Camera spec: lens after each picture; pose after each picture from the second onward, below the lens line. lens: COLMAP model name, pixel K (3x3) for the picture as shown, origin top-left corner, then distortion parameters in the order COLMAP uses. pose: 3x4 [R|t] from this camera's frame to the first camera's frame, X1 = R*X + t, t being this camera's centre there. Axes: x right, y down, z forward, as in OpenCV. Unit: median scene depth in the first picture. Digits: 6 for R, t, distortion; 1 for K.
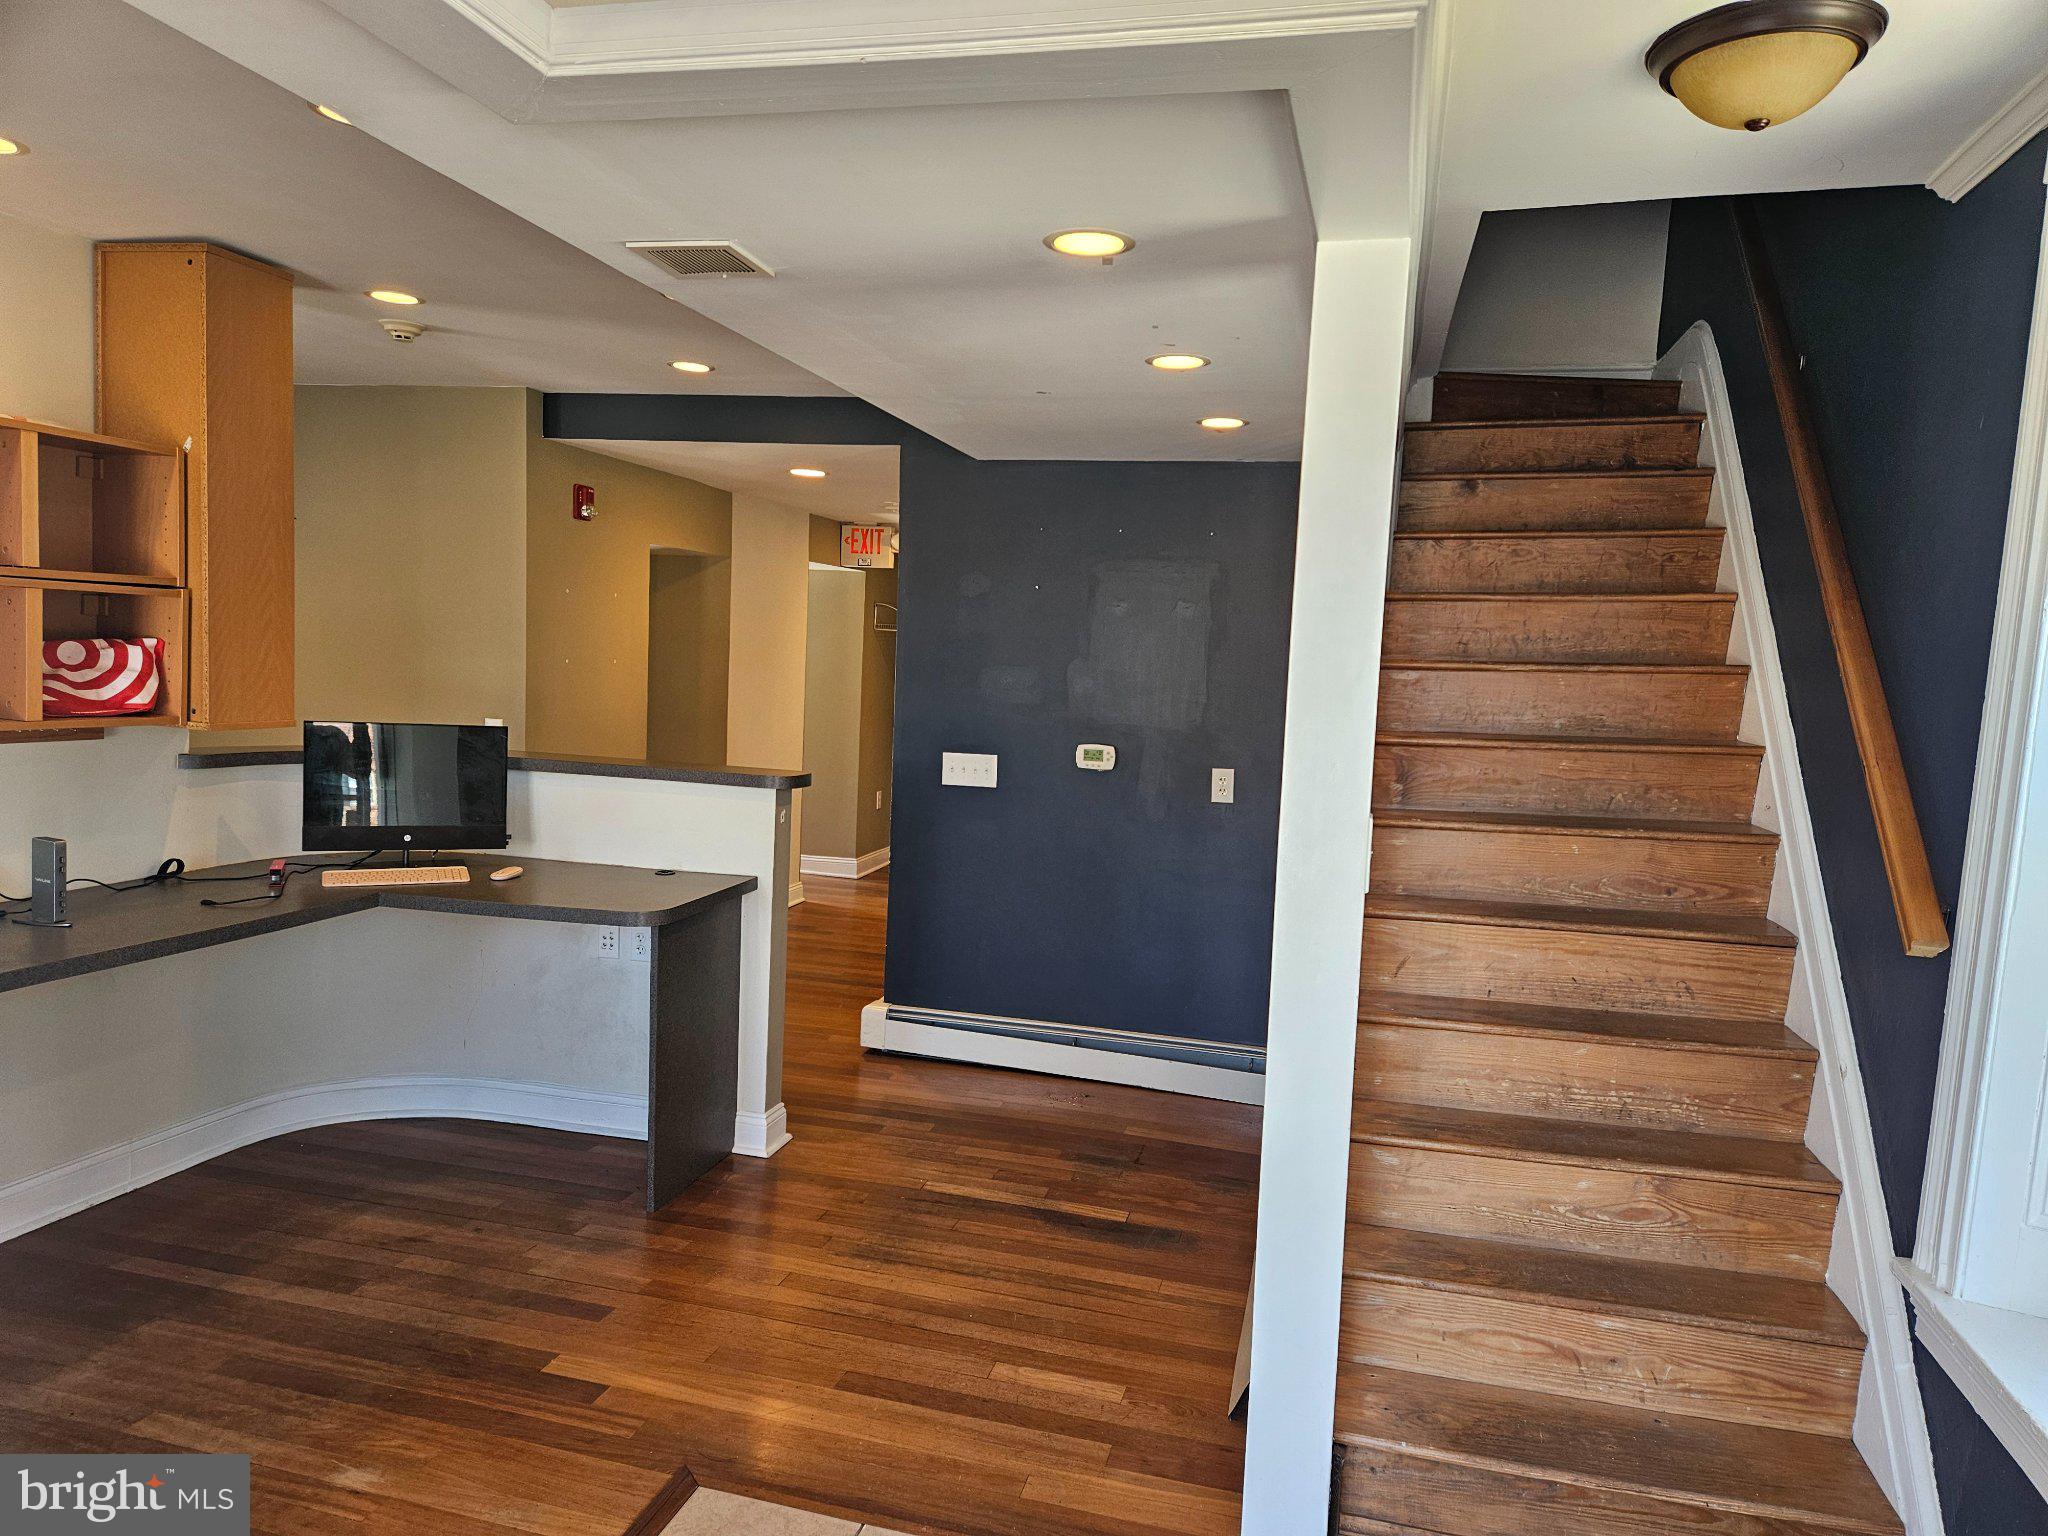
lens RADIAL K [[1355.6, 0, 1032.1], [0, 1355.6, 770.4], [0, 0, 1]] dist [0.075960, -0.067103]
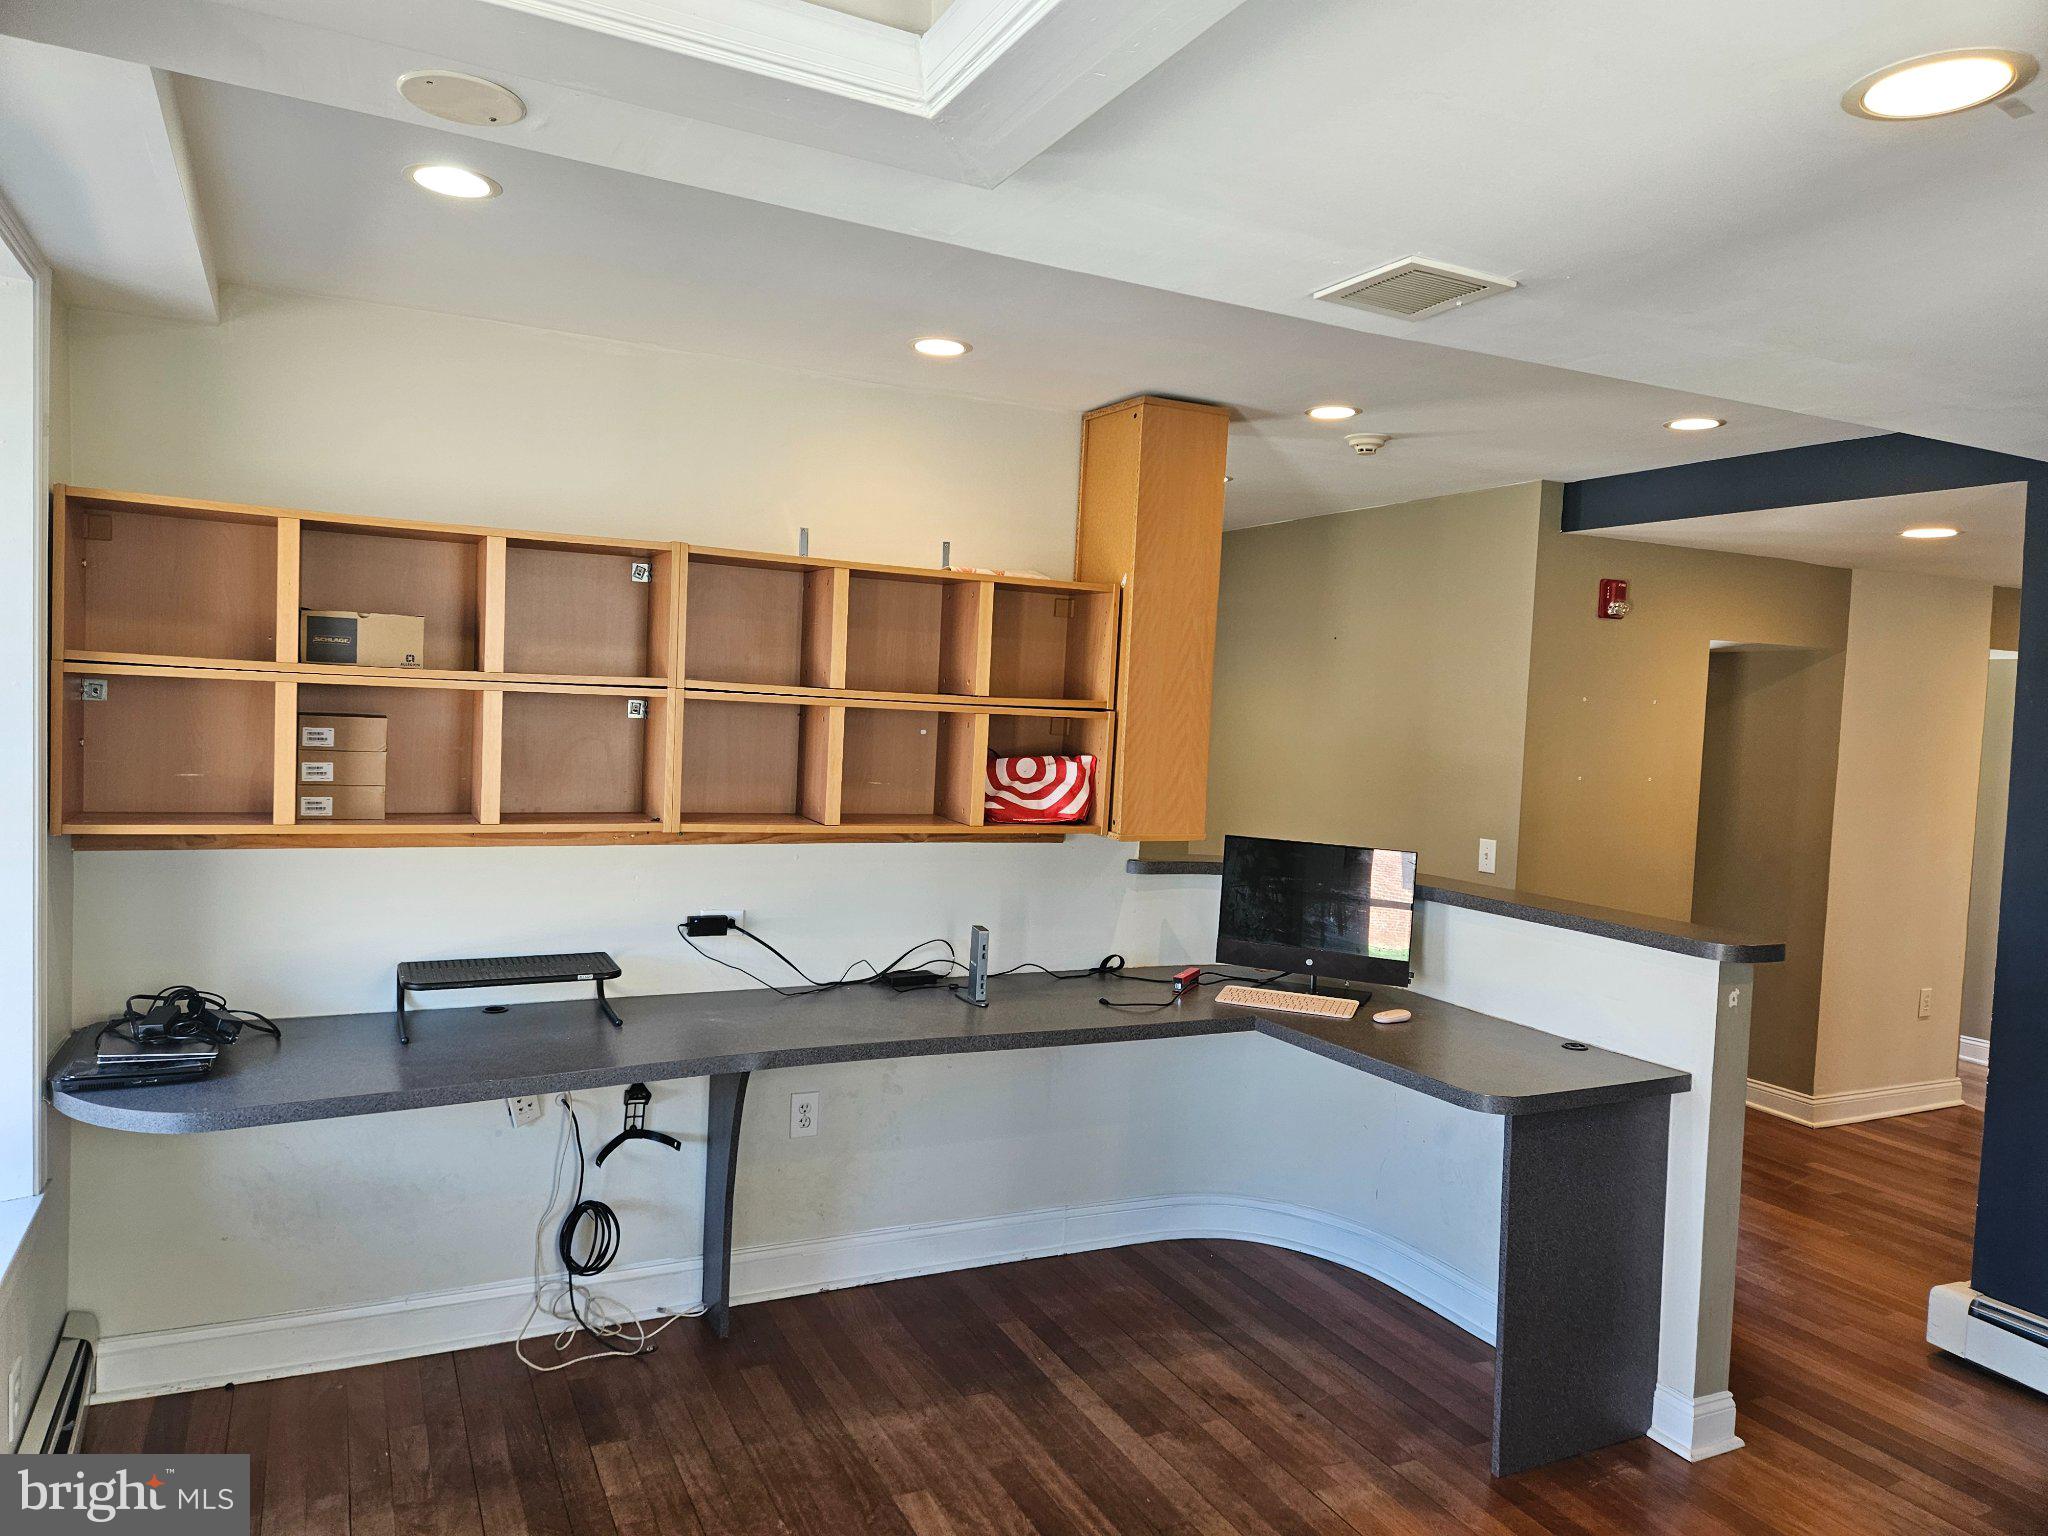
lens RADIAL K [[1355.6, 0, 1018.2], [0, 1355.6, 758.2], [0, 0, 1]] dist [0.075960, -0.067103]
pose [[0.650937, 0.011789, -0.759040, 0.143182], [-0.076520, 0.995806, -0.050156, -0.031225], [0.755265, 0.090730, 0.649109, 0.227300]]
